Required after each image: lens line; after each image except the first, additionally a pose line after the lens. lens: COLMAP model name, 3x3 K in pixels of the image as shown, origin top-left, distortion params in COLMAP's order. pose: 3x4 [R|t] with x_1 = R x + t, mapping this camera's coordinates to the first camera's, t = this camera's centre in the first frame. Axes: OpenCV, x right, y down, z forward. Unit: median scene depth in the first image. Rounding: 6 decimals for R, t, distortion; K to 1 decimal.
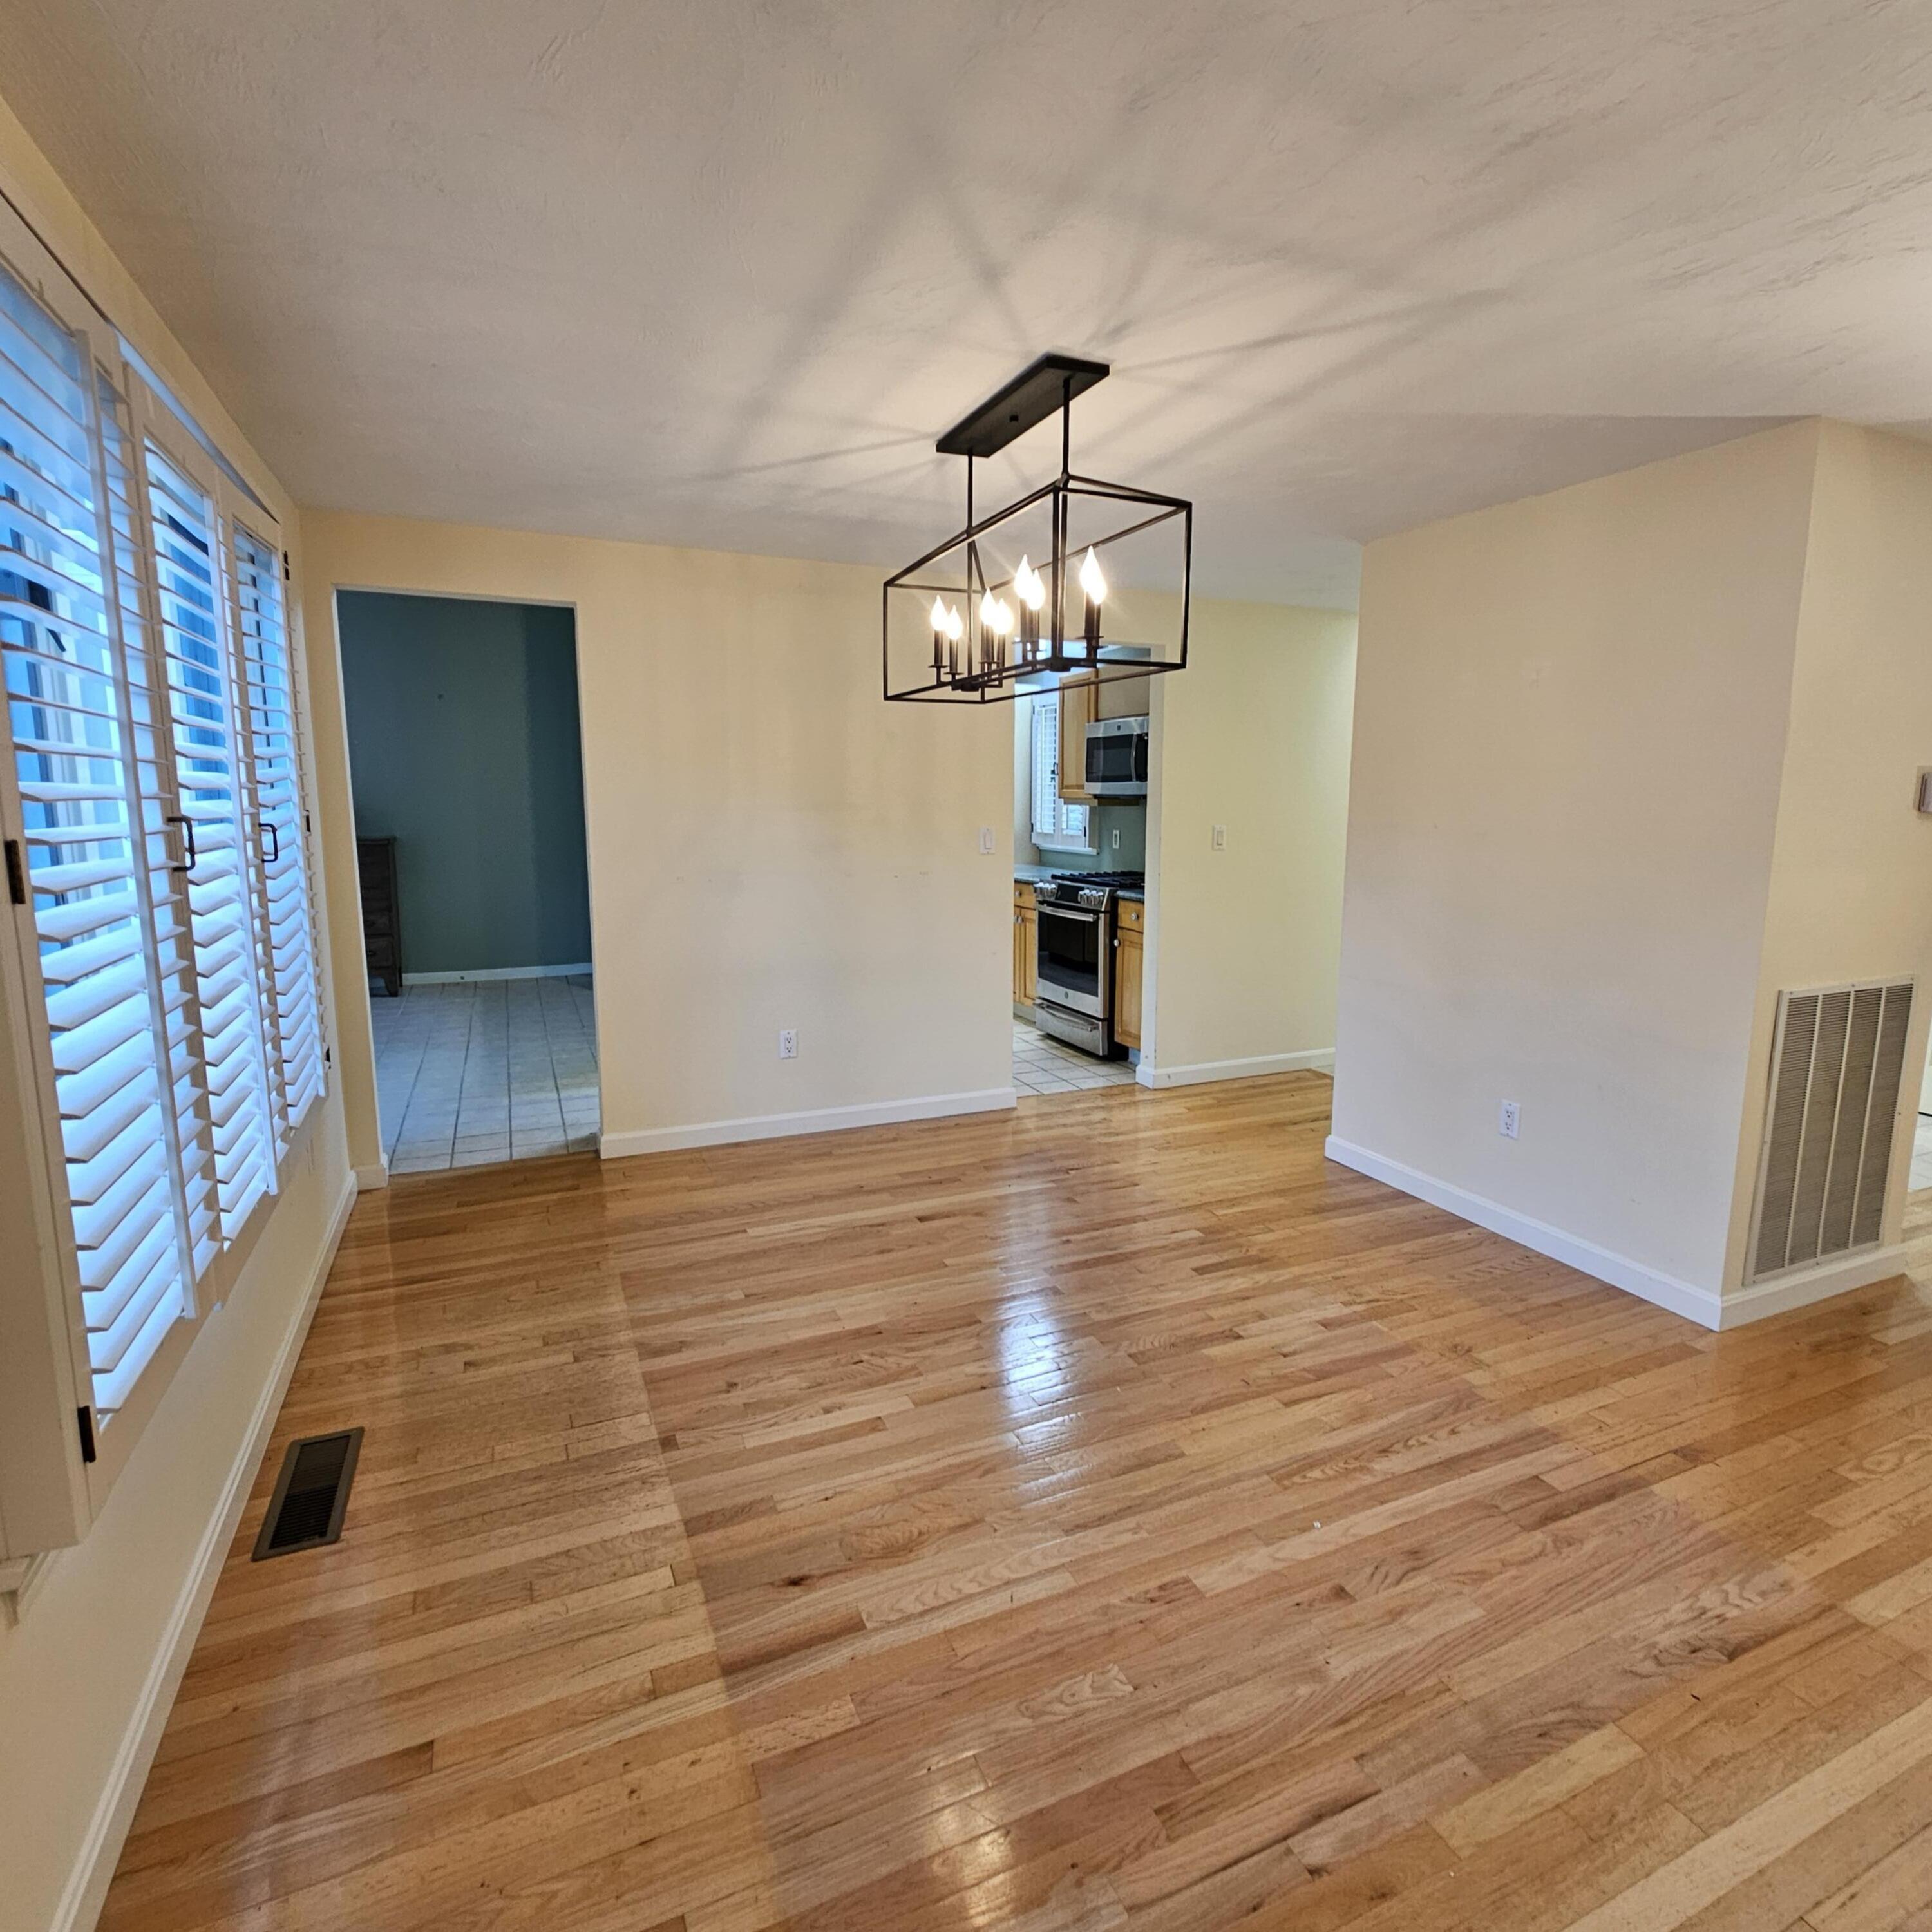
lens RADIAL K [[1055.1, 0, 969.5], [0, 1055.1, 947.8], [0, 0, 1]] dist [-0.000400, -0.000344]
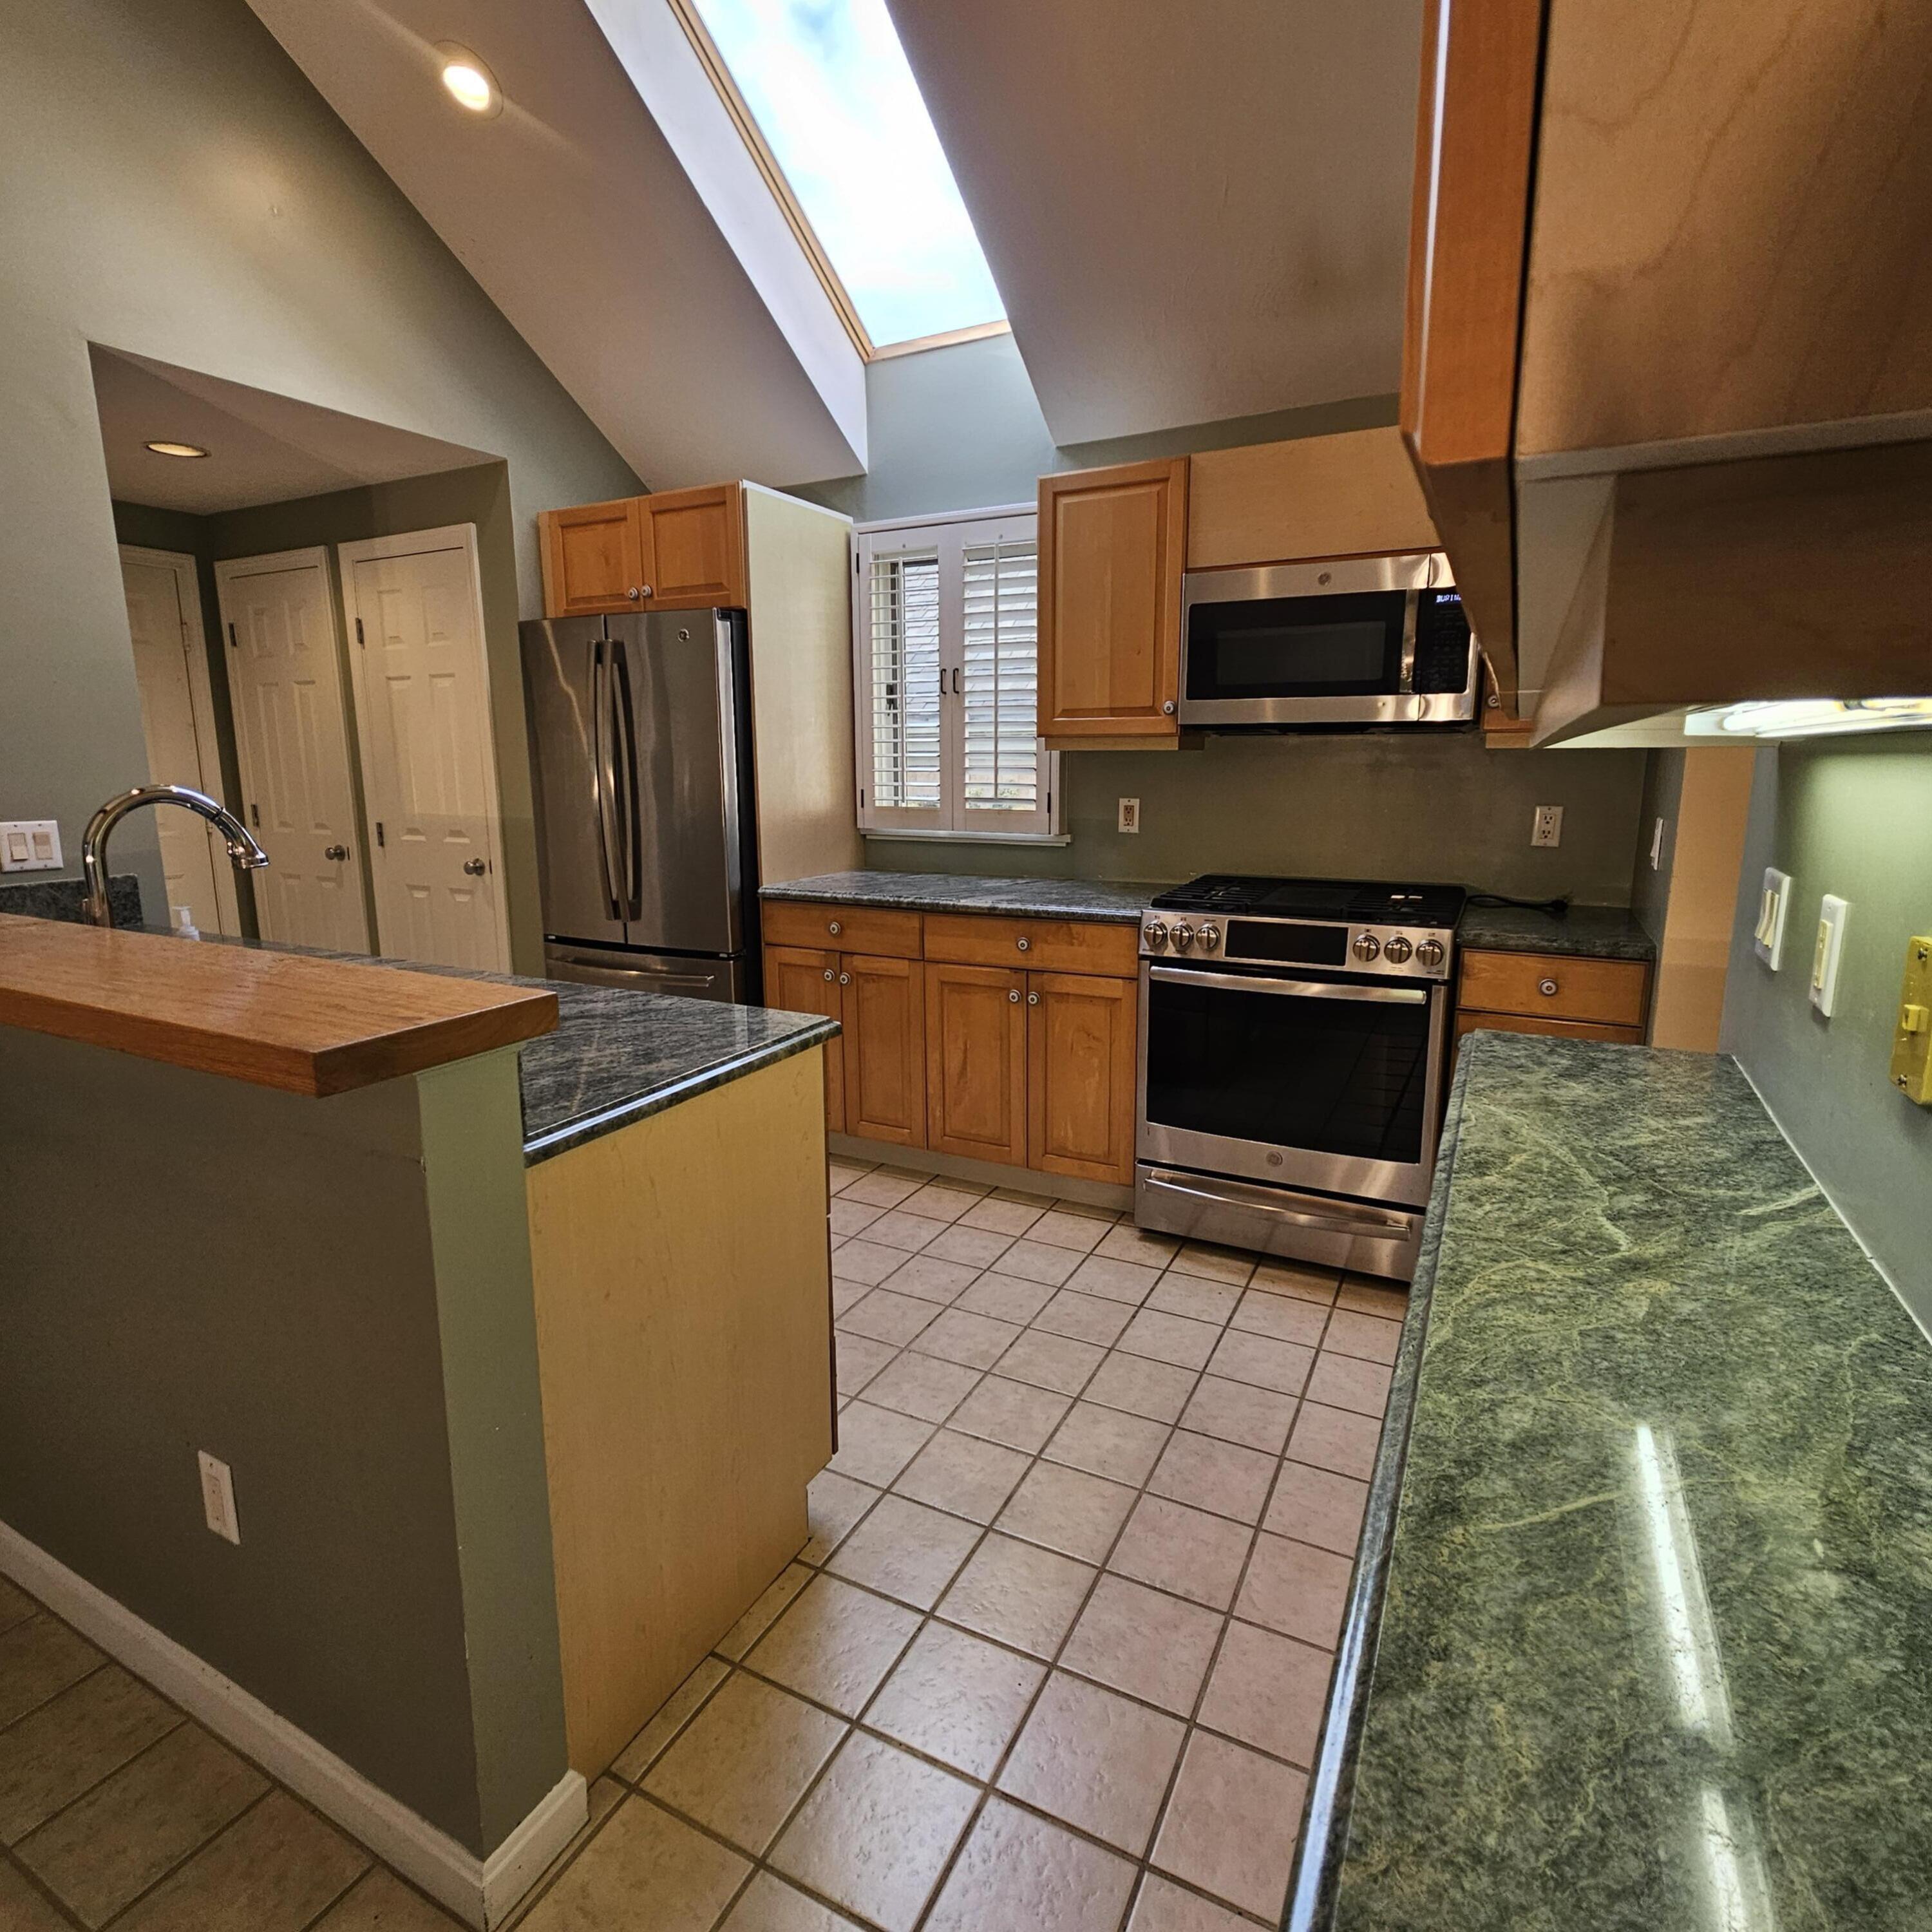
lens RADIAL K [[1055.1, 0, 971.9], [0, 1055.1, 939.9], [0, 0, 1]] dist [-0.000400, -0.000344]
pose [[0.777277, -0.112829, 0.618959, -0.637647], [0.095585, 0.993546, 0.061078, -0.204154], [-0.621855, 0.011689, 0.783045, 1.611875]]
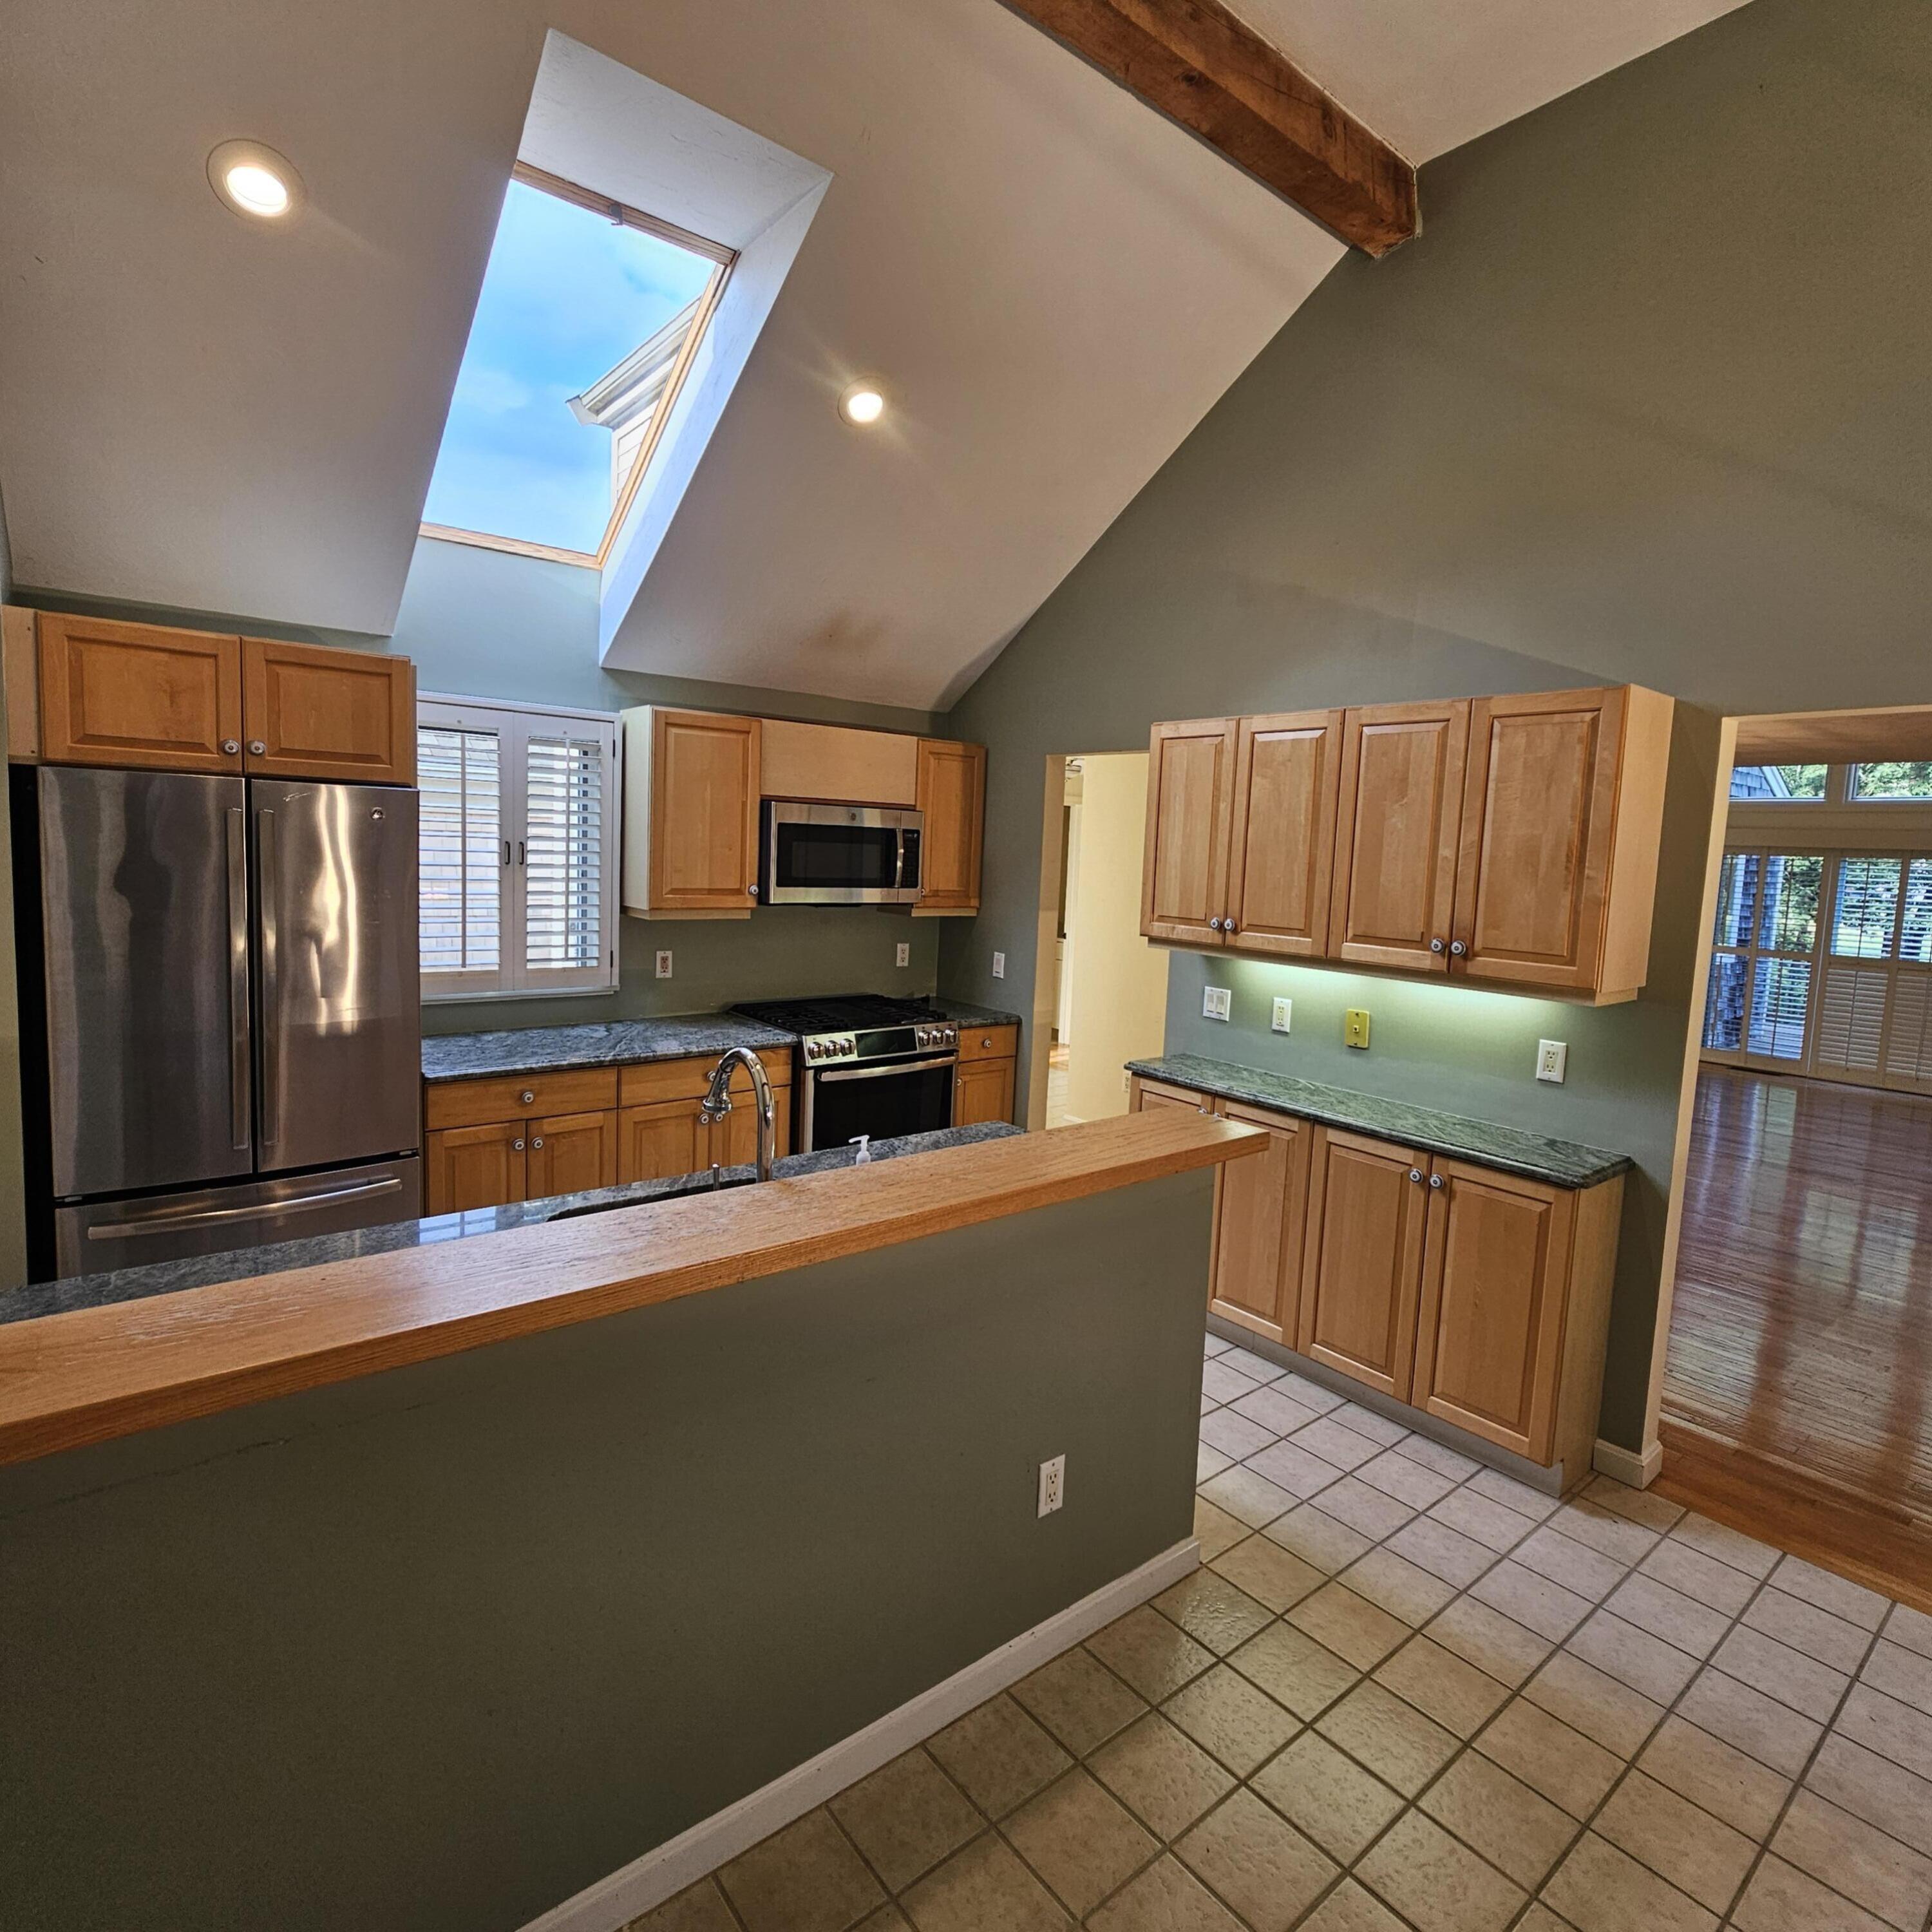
lens RADIAL K [[1055.1, 0, 971.4], [0, 1055.1, 940.0], [0, 0, 1]] dist [-0.000400, -0.000344]
pose [[-0.266092, -0.101071, 0.958634, -1.370321], [0.096422, 0.986709, 0.130795, -0.468315], [-0.959113, 0.127237, -0.252810, 2.472941]]
